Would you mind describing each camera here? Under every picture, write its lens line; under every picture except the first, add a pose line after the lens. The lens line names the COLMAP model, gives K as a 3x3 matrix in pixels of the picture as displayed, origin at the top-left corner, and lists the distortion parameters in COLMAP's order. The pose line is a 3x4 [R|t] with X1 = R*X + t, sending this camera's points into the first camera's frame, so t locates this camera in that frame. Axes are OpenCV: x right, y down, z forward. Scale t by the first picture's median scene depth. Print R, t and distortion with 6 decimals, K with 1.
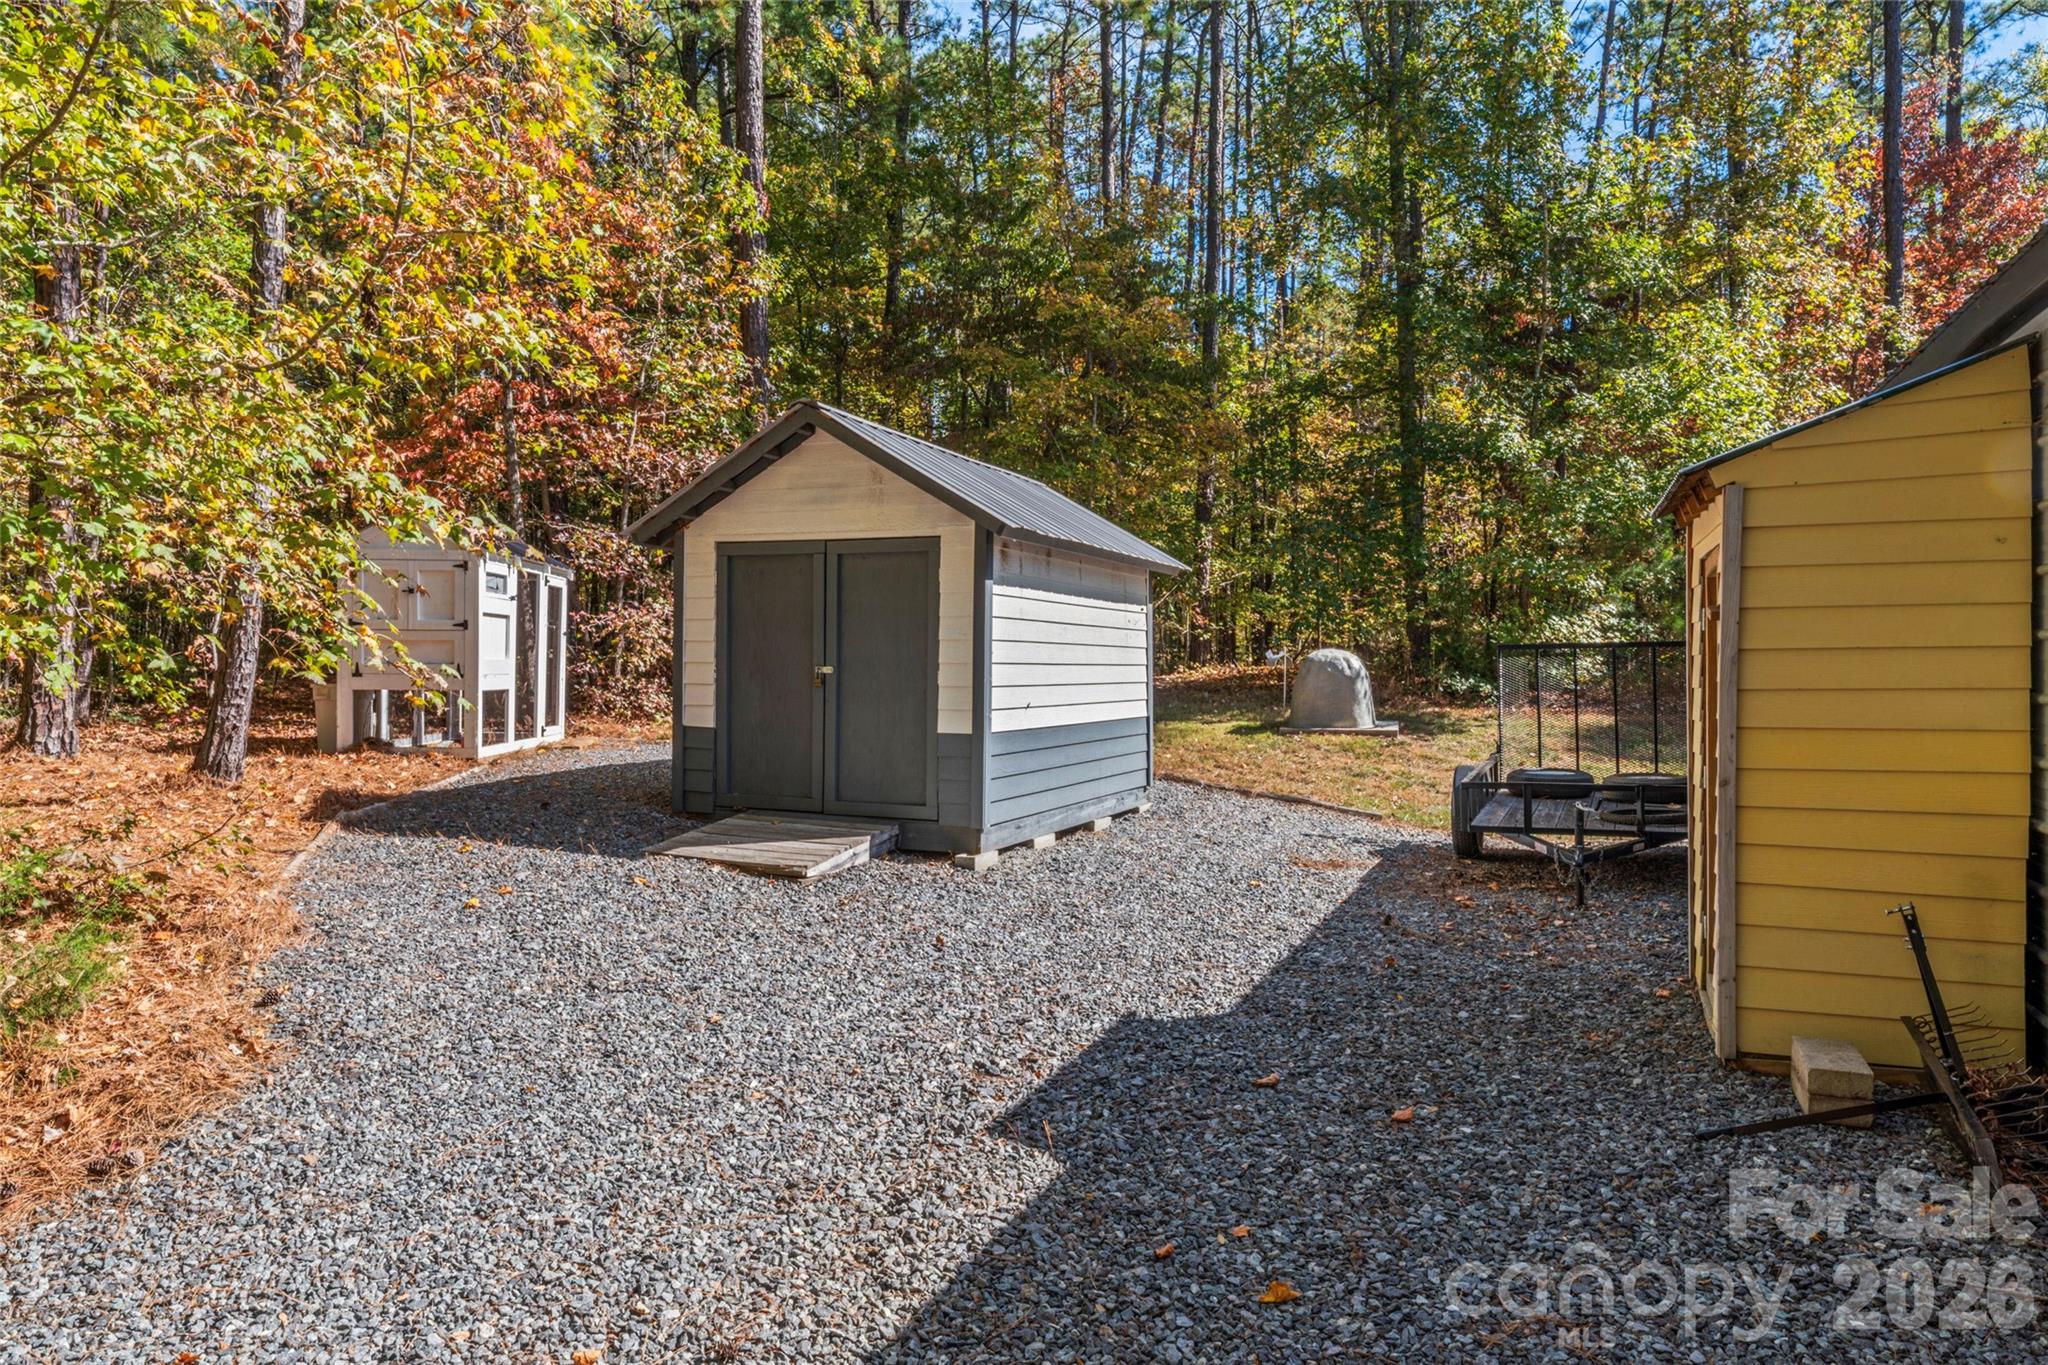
lens RADIAL K [[1410.5, 0, 1024.4], [0, 1410.5, 656.3], [0, 0, 1]] dist [0.008715, 0.001666]
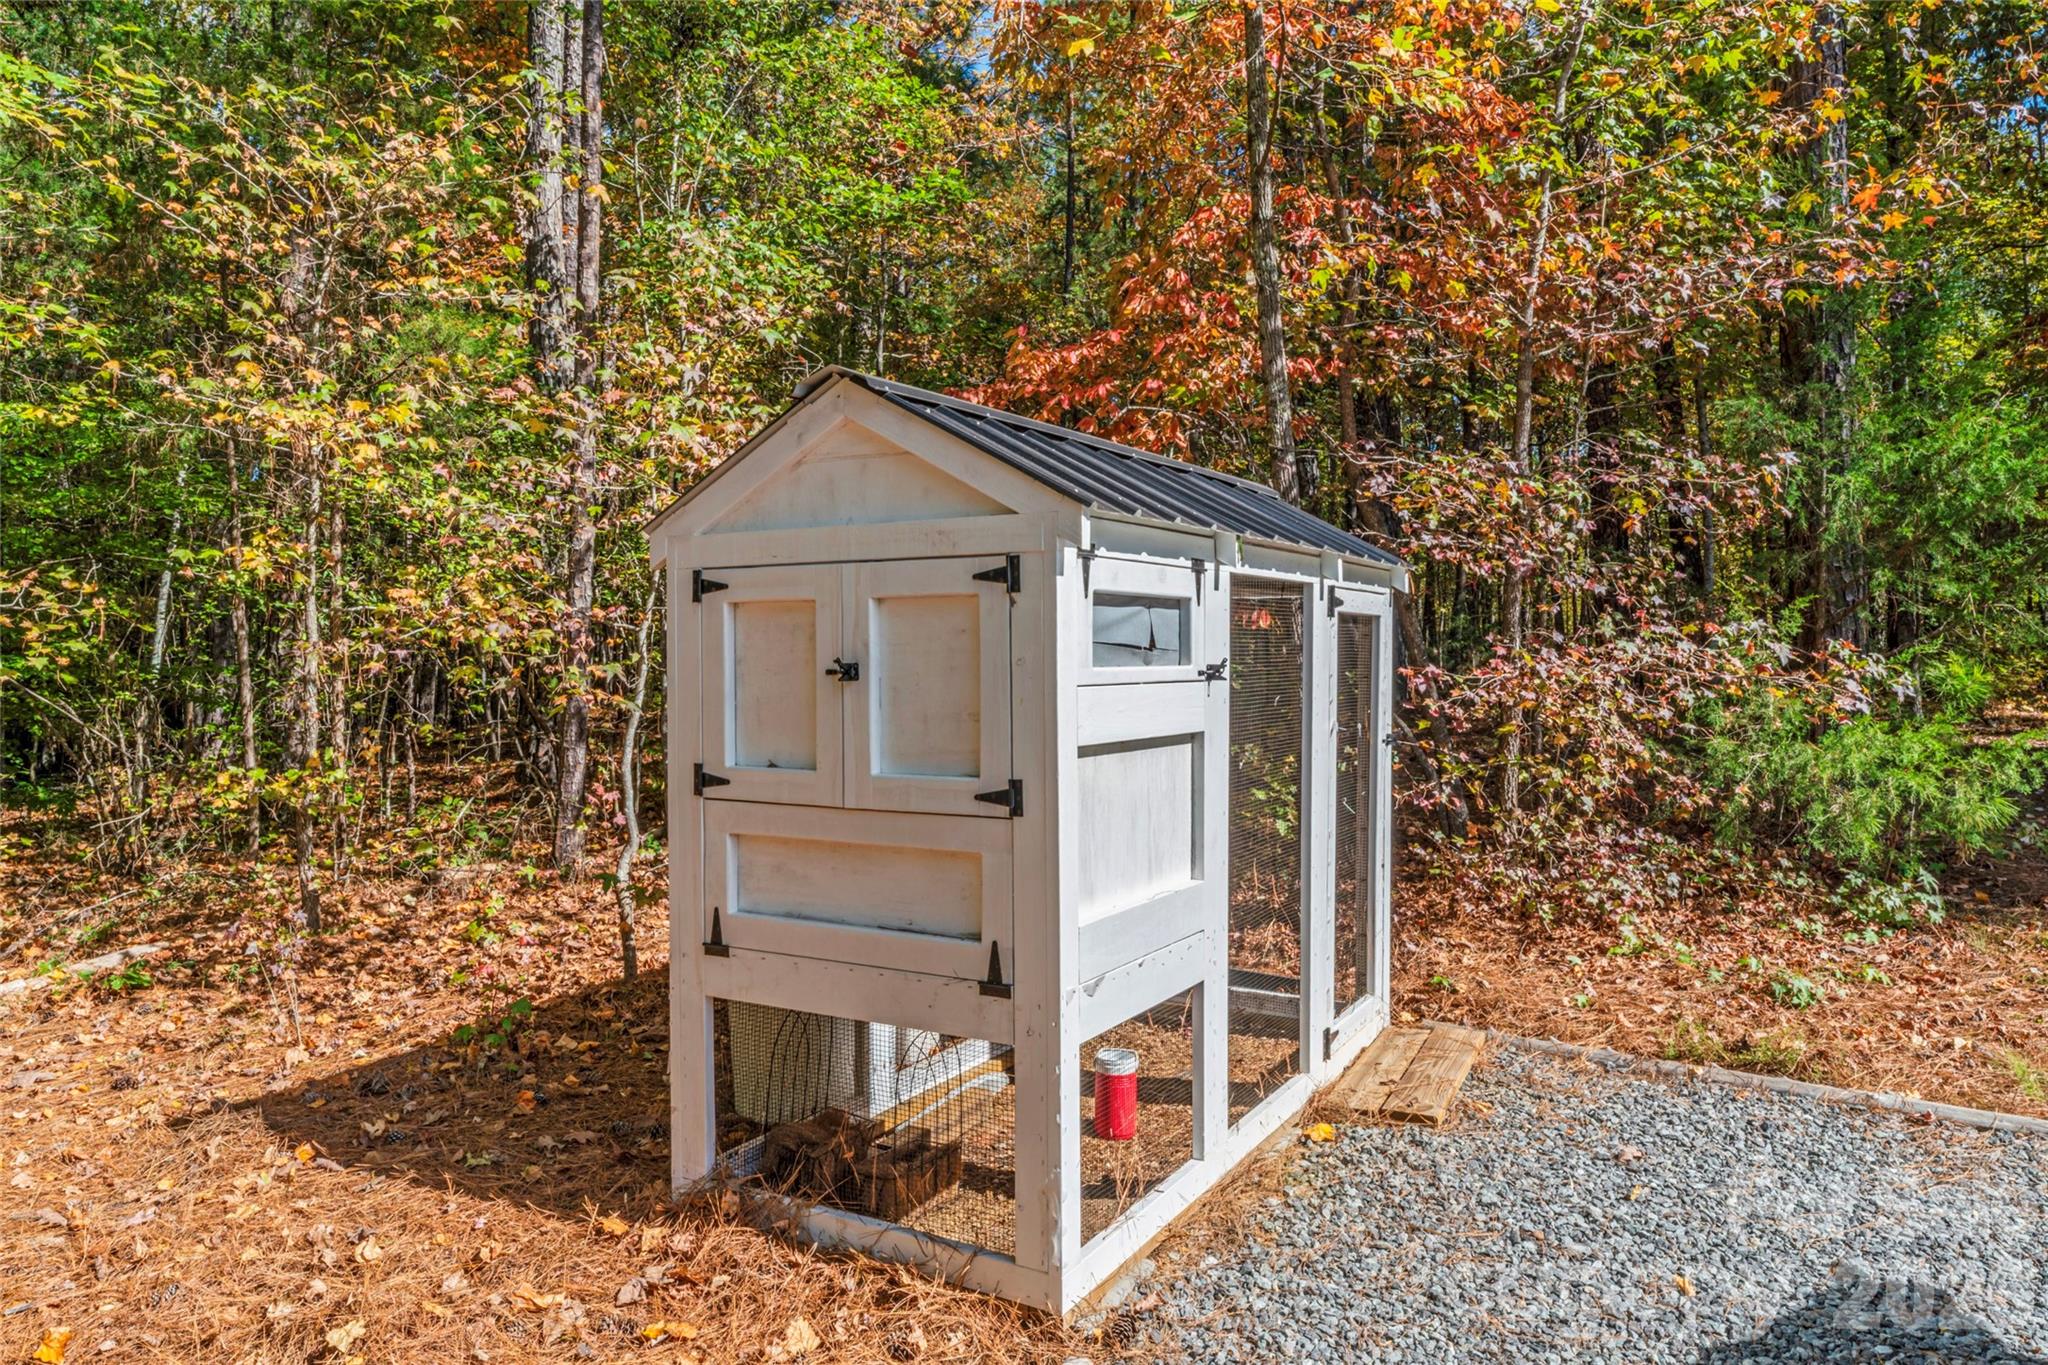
lens RADIAL K [[1410.5, 0, 1024.4], [0, 1410.5, 656.3], [0, 0, 1]] dist [0.008715, 0.001666]
pose [[0.842095, -0.009877, -0.539239, -0.209938], [0.015569, 0.999861, 0.005999, -0.041682], [0.539105, -0.013448, 0.842131, 0.649180]]
